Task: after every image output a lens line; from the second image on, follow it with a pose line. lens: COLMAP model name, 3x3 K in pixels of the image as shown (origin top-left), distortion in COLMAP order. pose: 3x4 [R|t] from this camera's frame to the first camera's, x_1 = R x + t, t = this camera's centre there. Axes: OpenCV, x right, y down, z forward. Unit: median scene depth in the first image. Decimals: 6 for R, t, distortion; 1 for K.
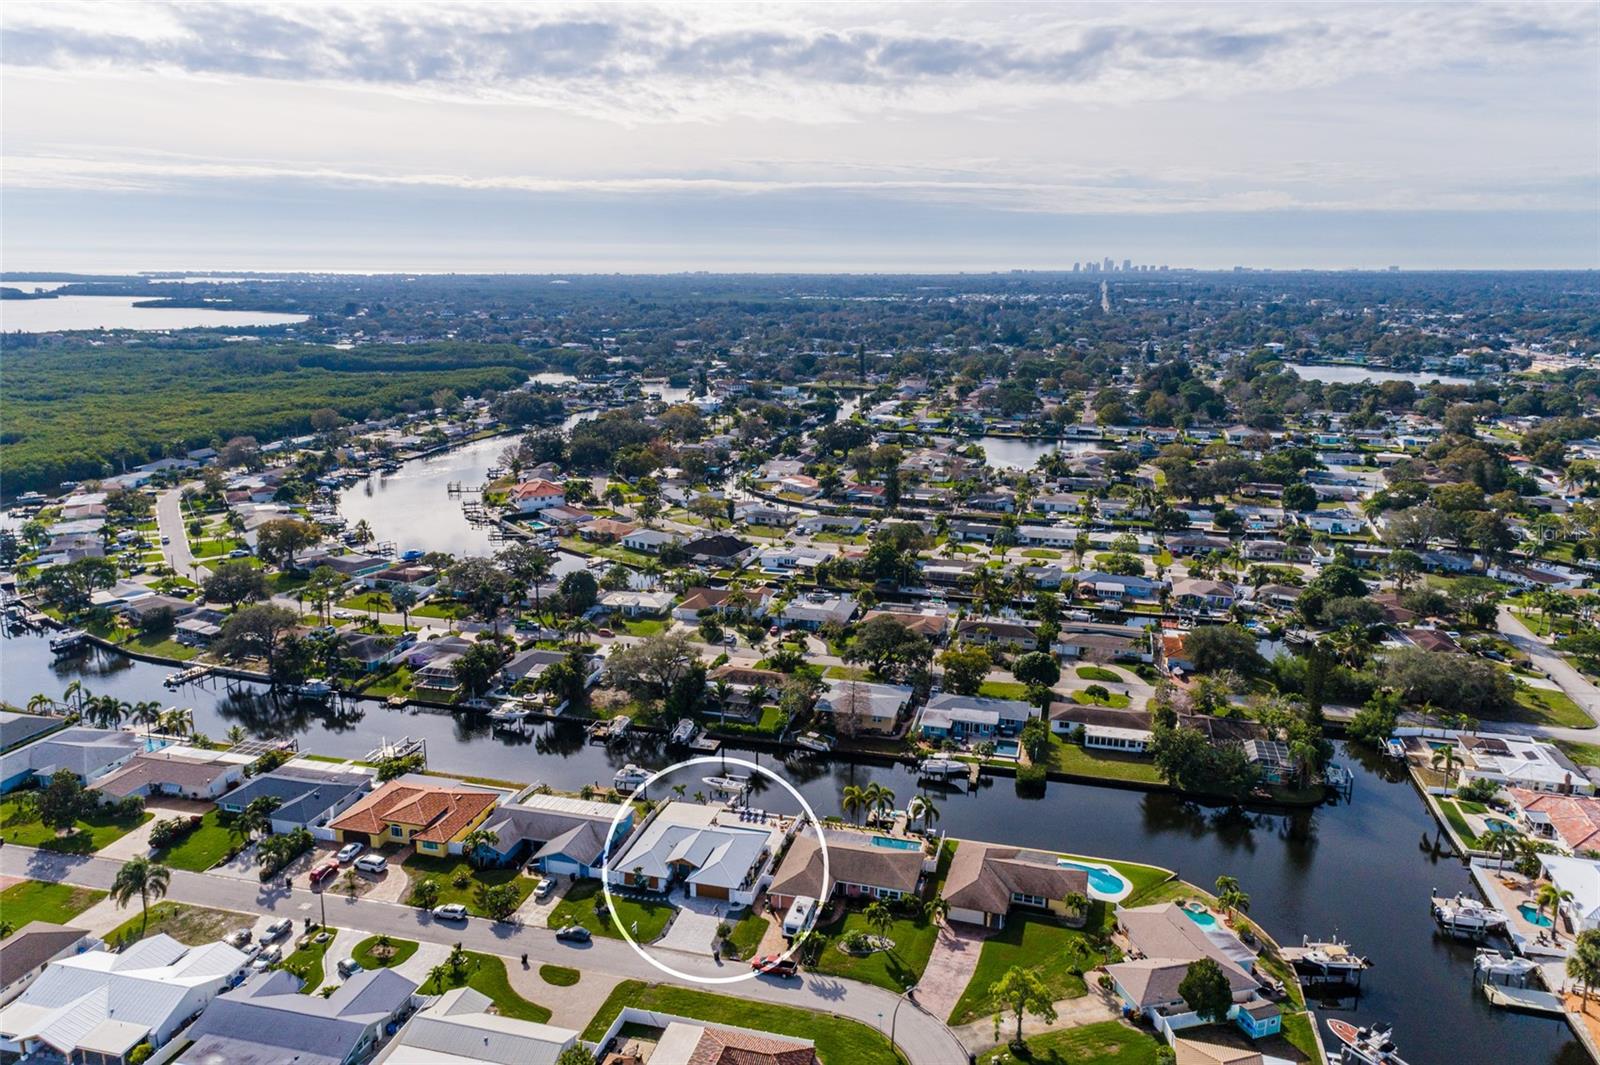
lens RADIAL K [[1113.3, 0, 800.0], [0, 1113.3, 532.5], [0, 0, 1]] dist [0.027057, 0.020892]
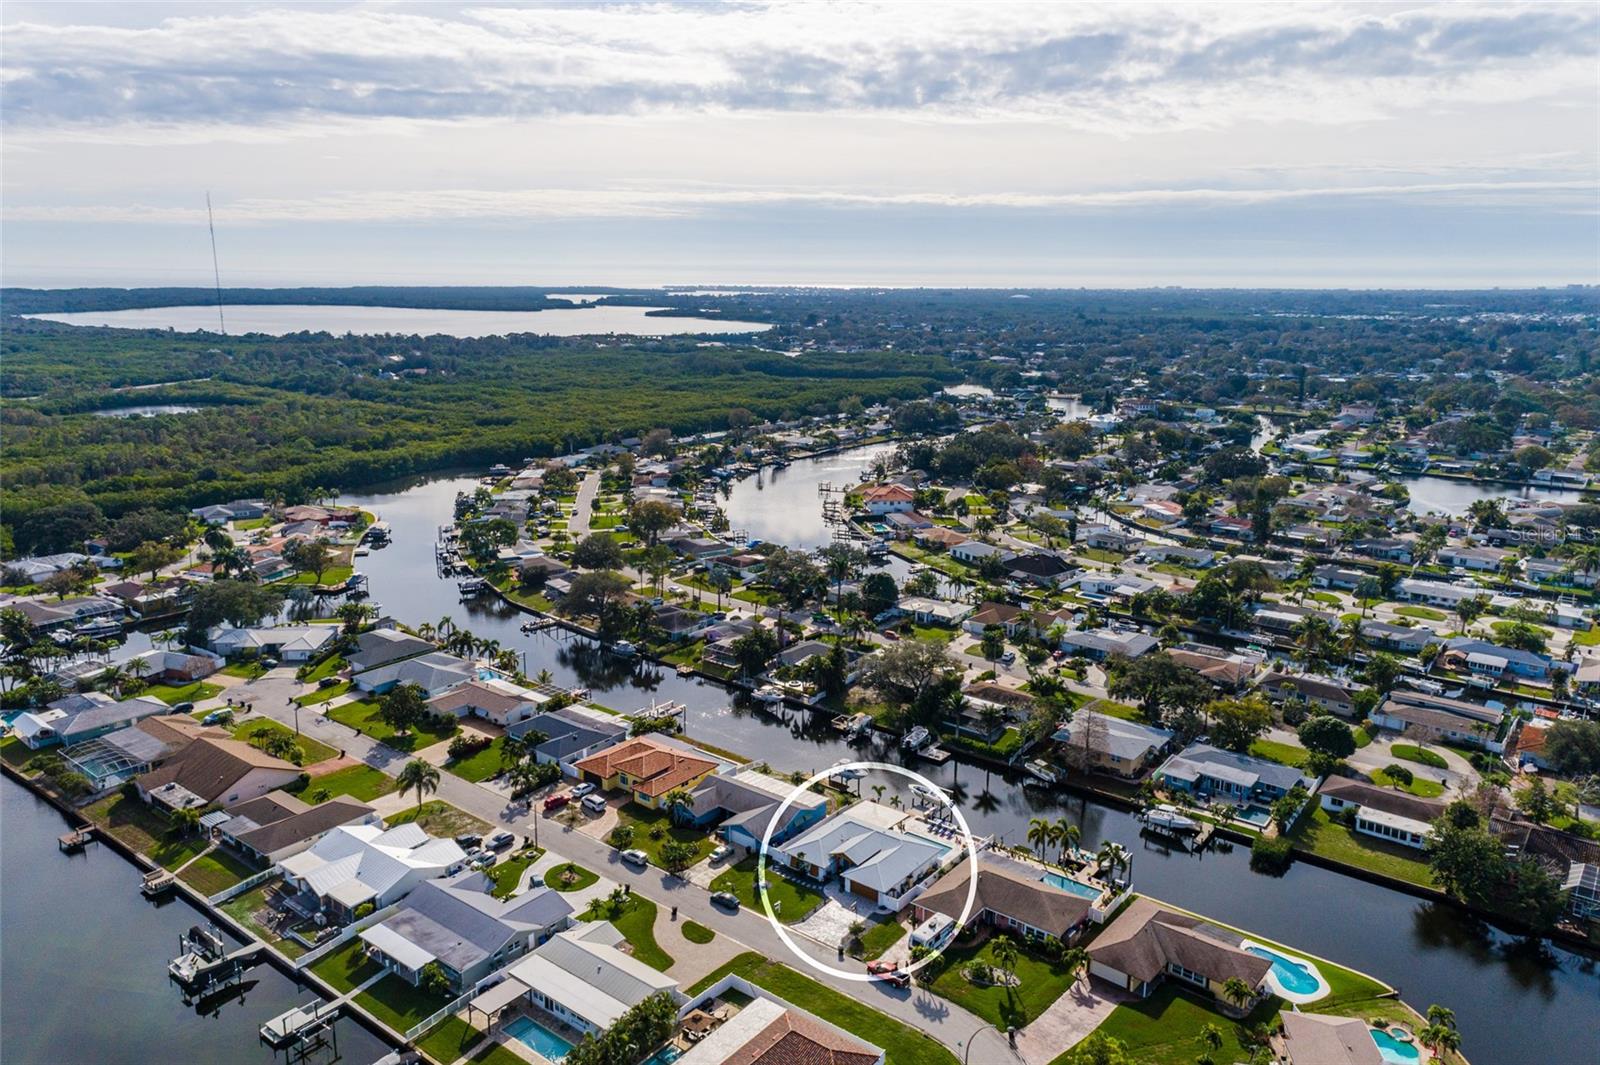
lens RADIAL K [[1113.3, 0, 800.0], [0, 1113.3, 532.5], [0, 0, 1]] dist [0.027057, 0.020892]
pose [[0.921194, 0.091638, -0.378160, 0.154667], [-0.096274, 0.995332, 0.006671, -0.003572], [0.377006, 0.030262, 0.925716, 0.016873]]
